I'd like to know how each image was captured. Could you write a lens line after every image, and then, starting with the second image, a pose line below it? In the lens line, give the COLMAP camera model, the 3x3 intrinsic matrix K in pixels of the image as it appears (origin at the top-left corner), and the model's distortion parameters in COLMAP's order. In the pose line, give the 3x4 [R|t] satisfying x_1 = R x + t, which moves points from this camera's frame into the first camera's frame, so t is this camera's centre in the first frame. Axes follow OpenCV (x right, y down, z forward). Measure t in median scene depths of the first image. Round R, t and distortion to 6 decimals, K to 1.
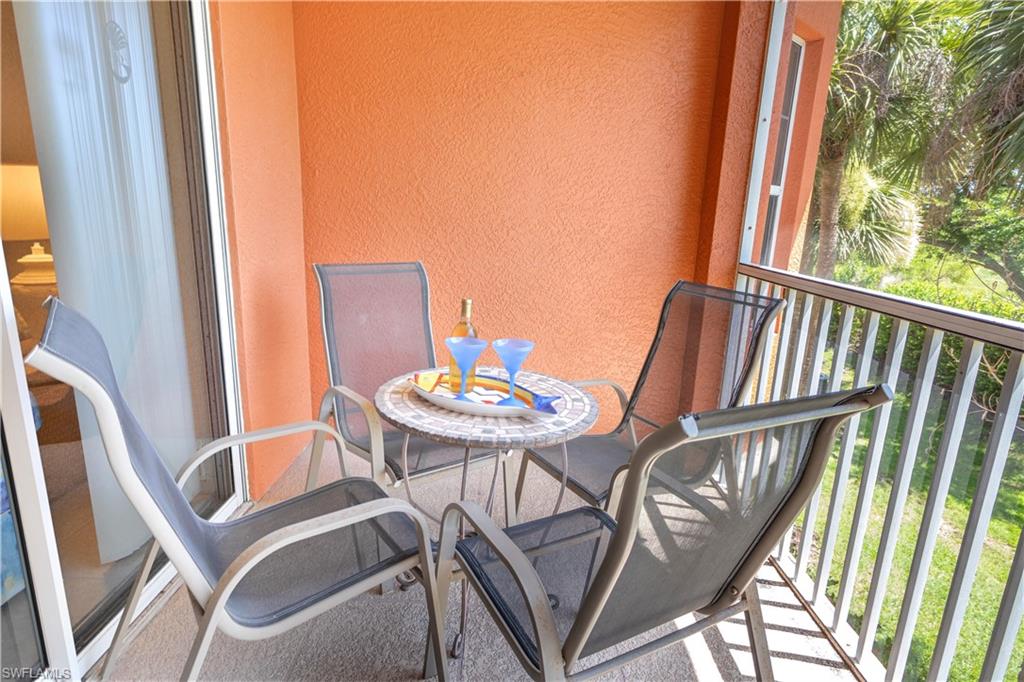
lens RADIAL K [[558.8, 0, 512.0], [0, 558.8, 341.0], [0, 0, 1]] dist [0.001220, -0.000804]
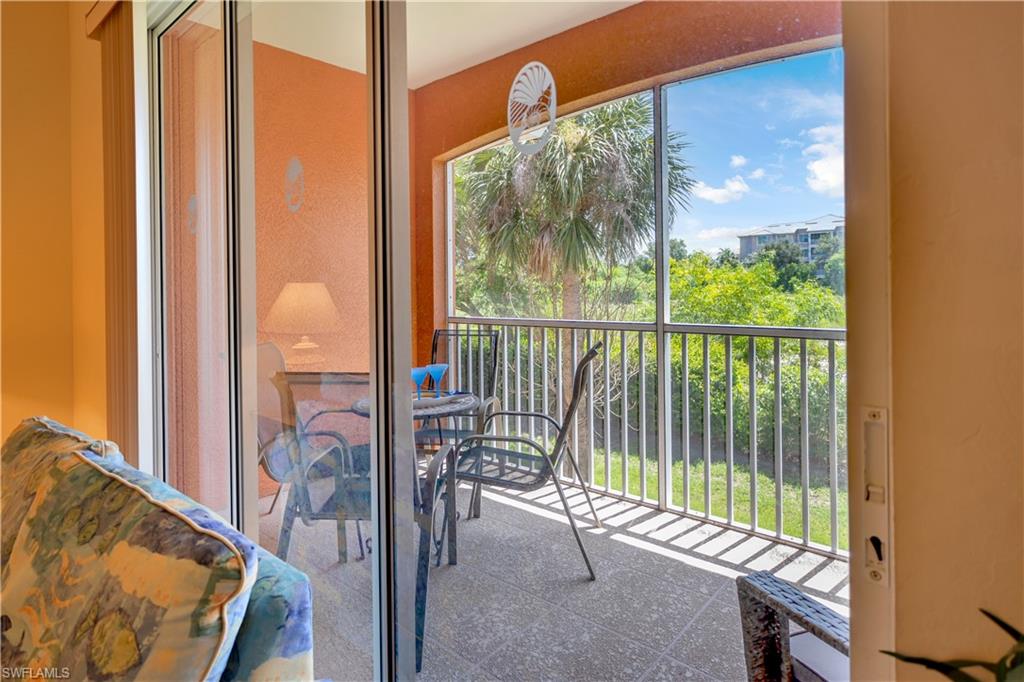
lens RADIAL K [[548.9, 0, 497.3], [0, 548.9, 313.5], [0, 0, 1]] dist [-0.001479, 0.000195]
pose [[0.681572, -0.099714, 0.724925, -0.711811], [0.220898, 0.972491, -0.073920, 0.009589], [-0.697612, 0.210517, 0.684850, -0.277691]]
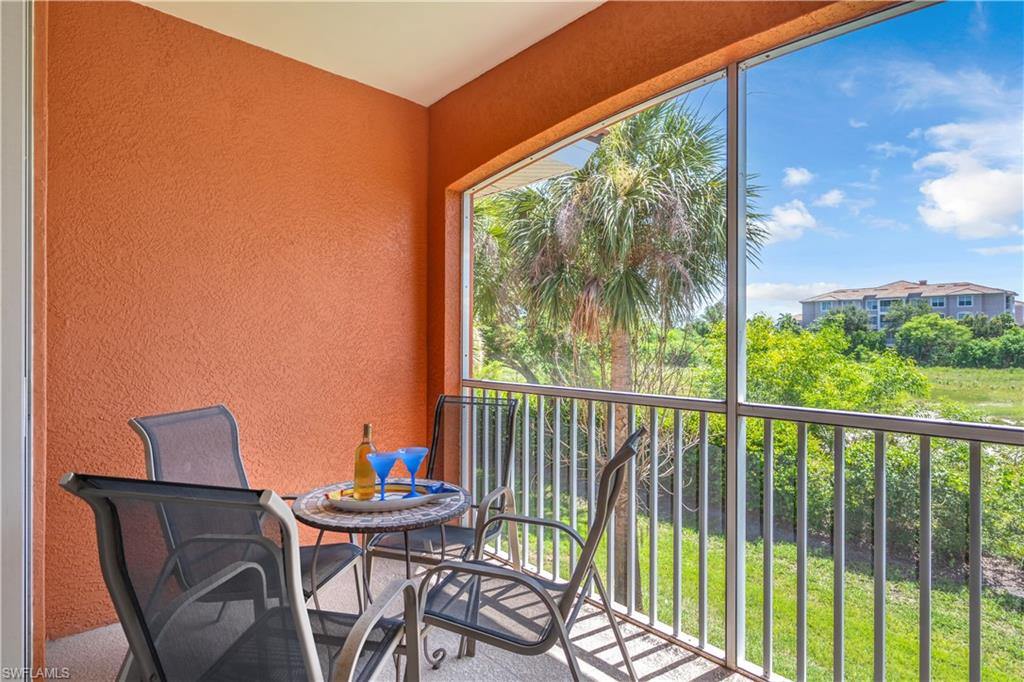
lens RADIAL K [[522.7, 0, 512.0], [0, 522.7, 341.0], [0, 0, 1]] dist [-0.000448, 0.000923]
pose [[0.742383, -0.037378, 0.668932, -0.390627], [0.180819, 0.972570, -0.146330, -0.014439], [-0.645114, 0.229588, 0.728778, -0.091696]]
